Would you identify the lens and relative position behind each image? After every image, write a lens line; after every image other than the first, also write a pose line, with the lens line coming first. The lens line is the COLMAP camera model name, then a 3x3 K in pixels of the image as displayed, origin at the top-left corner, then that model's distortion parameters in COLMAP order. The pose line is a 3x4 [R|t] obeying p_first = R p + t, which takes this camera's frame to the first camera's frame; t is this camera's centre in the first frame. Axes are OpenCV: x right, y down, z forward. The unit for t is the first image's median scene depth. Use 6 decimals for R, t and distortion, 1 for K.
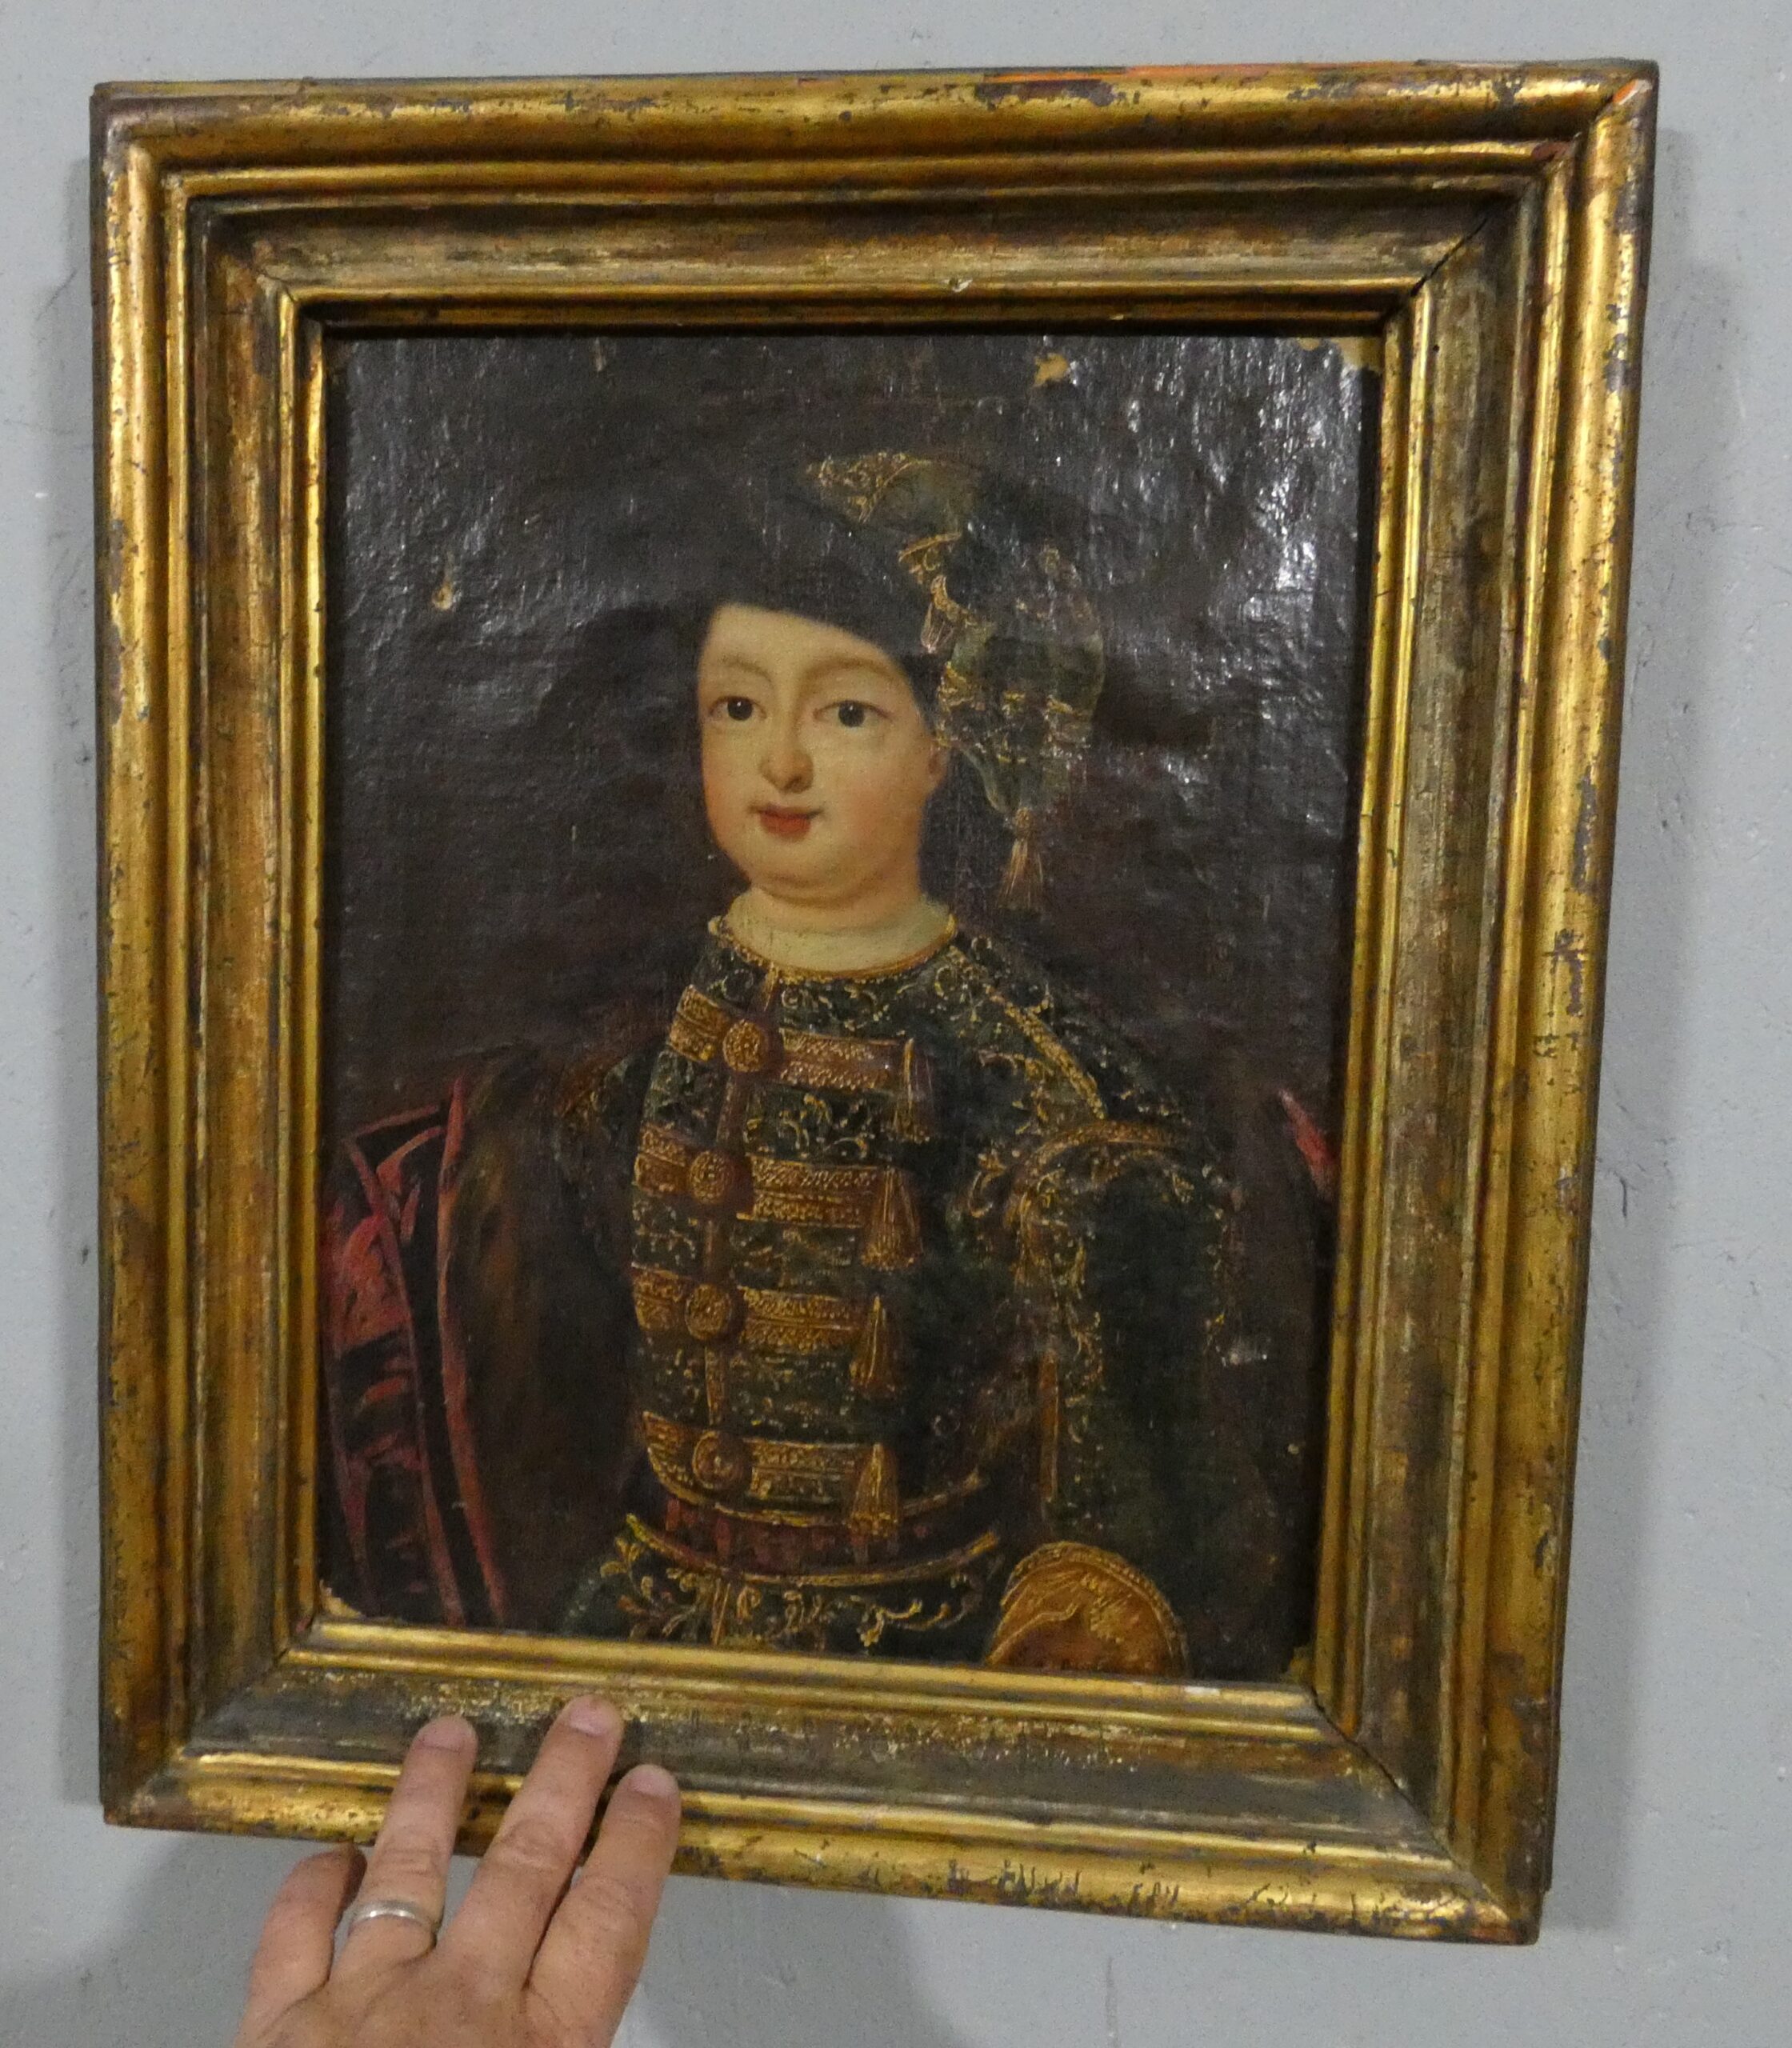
lens RADIAL K [[1835.5, 0, 649.2], [0, 1835.5, 1001.2], [0, 0, 1]] dist [0.000027, -0.012488]
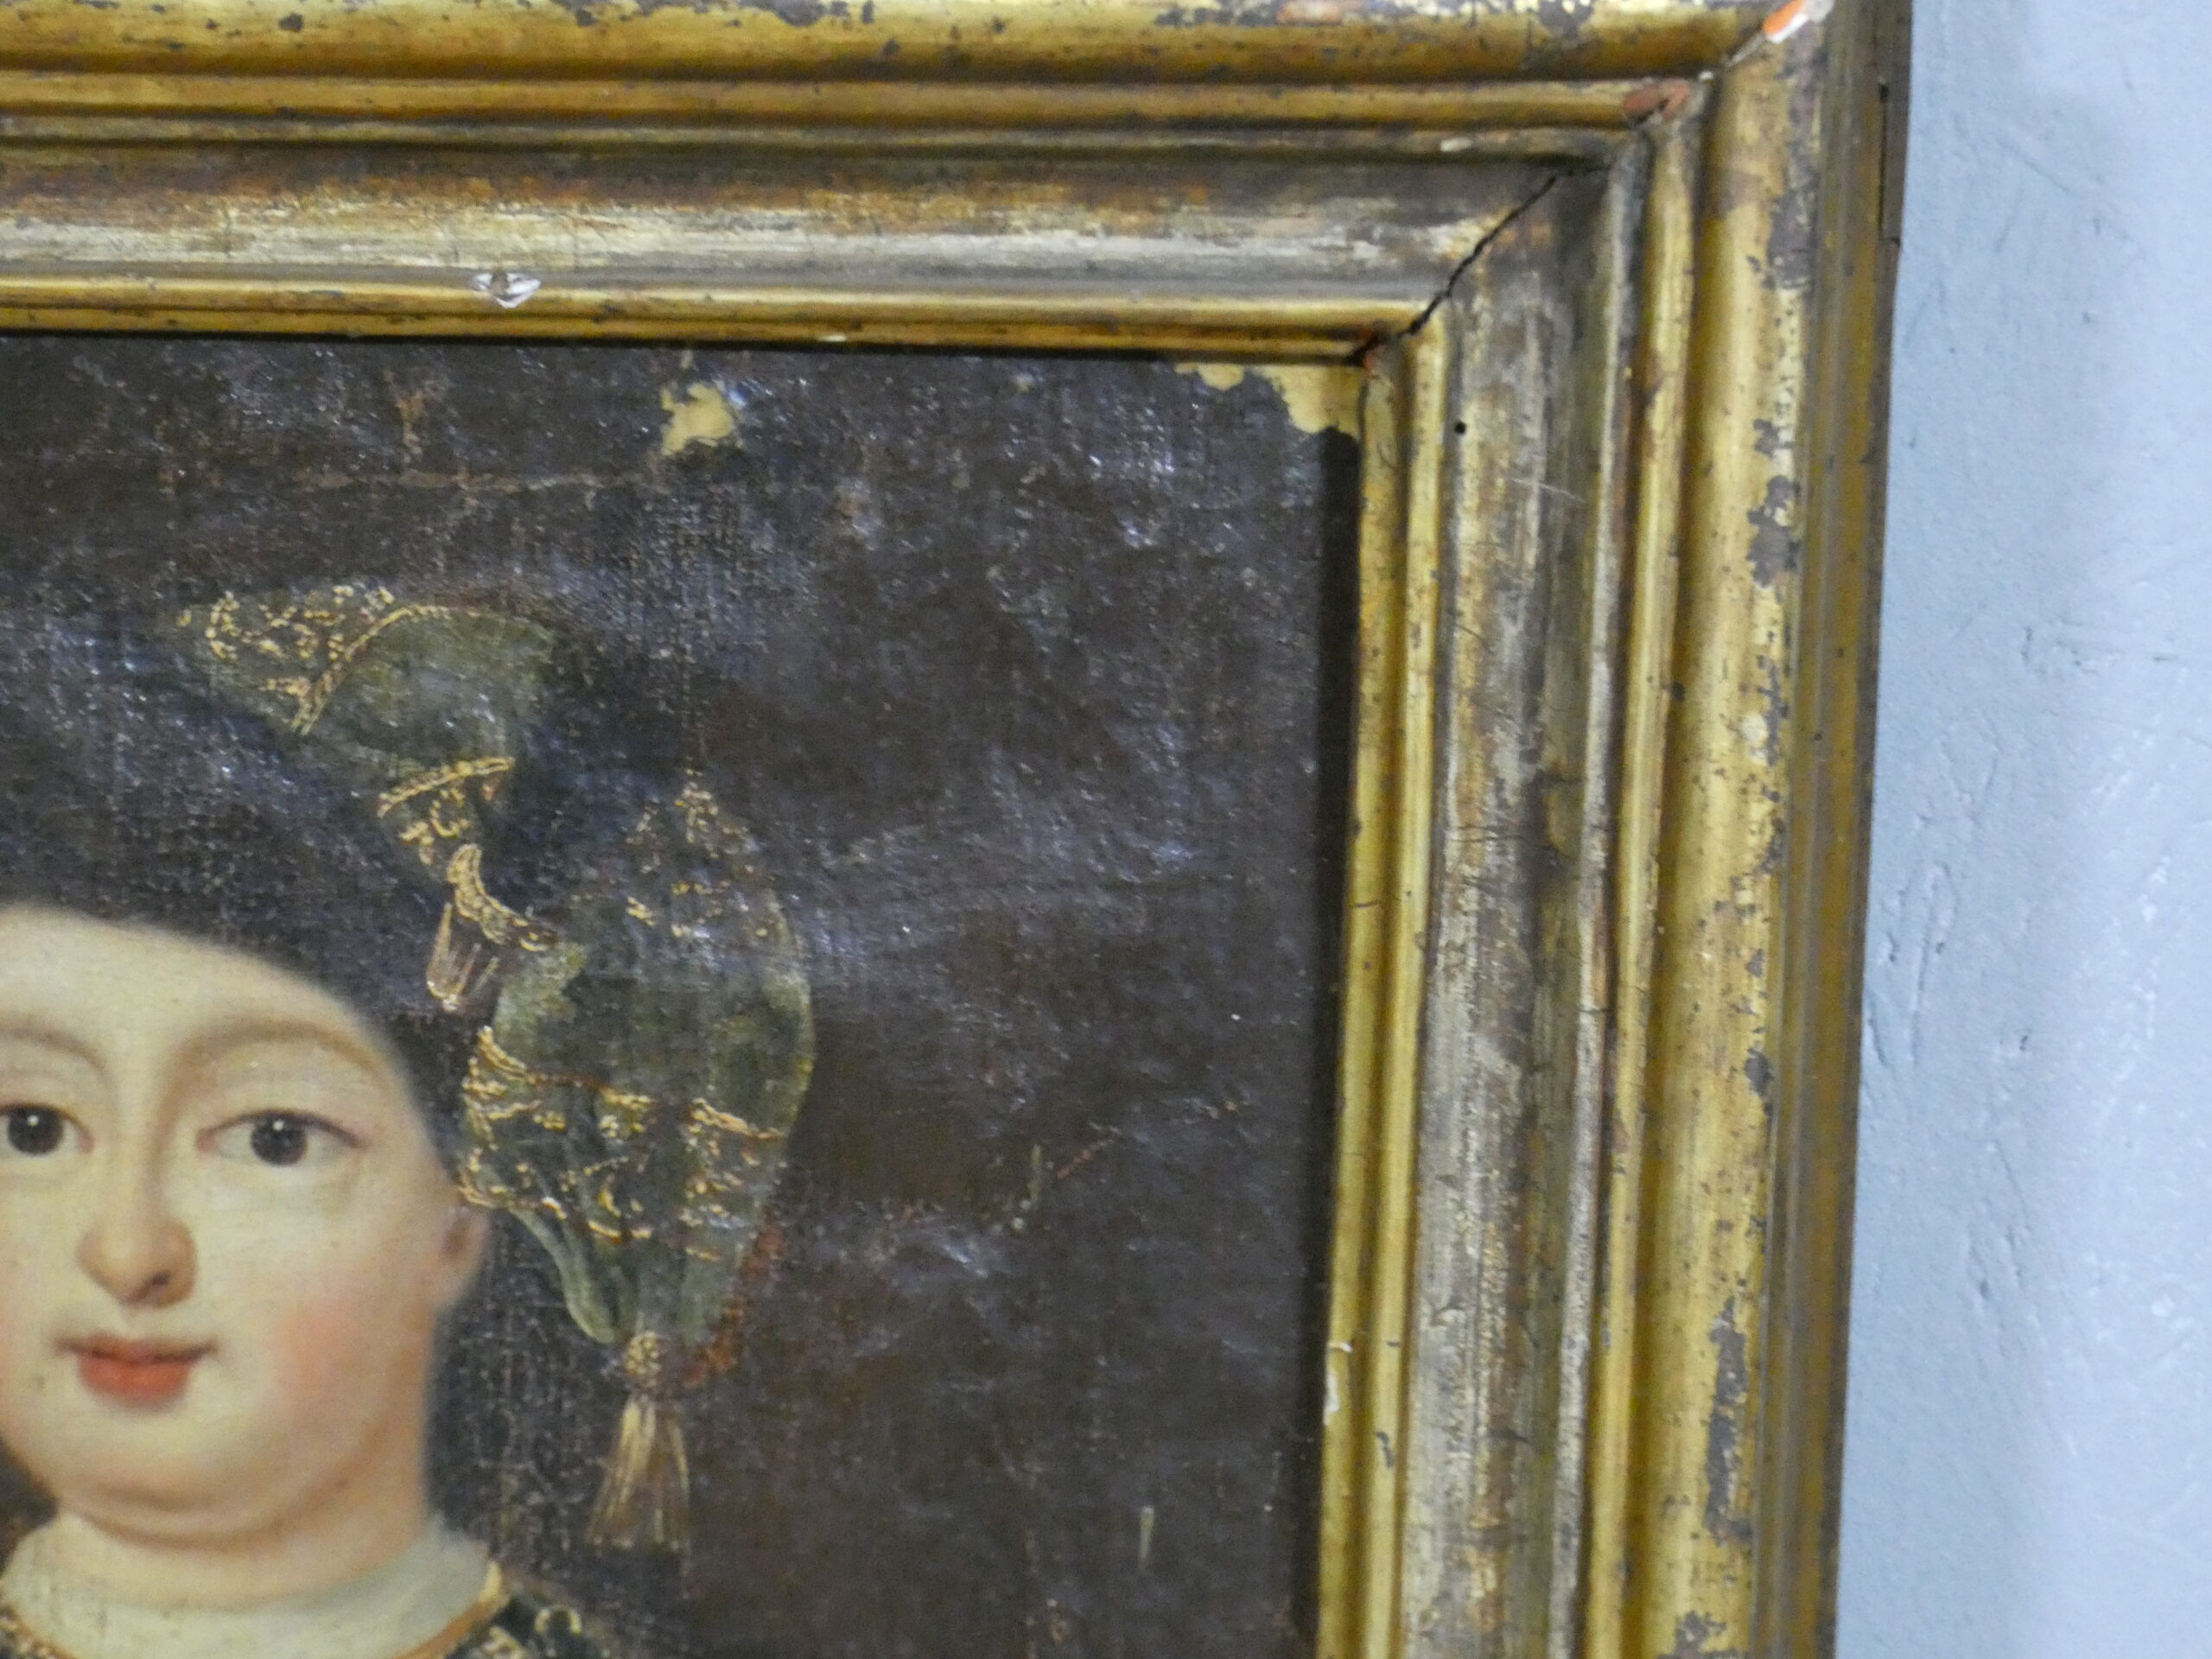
lens RADIAL K [[13731.2, 0, 1101.8], [0, 13731.2, 869.8], [0, 0, 1]] dist [0.824880, 9.596716]
pose [[0.964966, -0.025363, 0.261147, -0.624709], [0.006668, 0.997366, 0.072226, -0.498408], [-0.262291, -0.067954, 0.962593, -2.509903]]
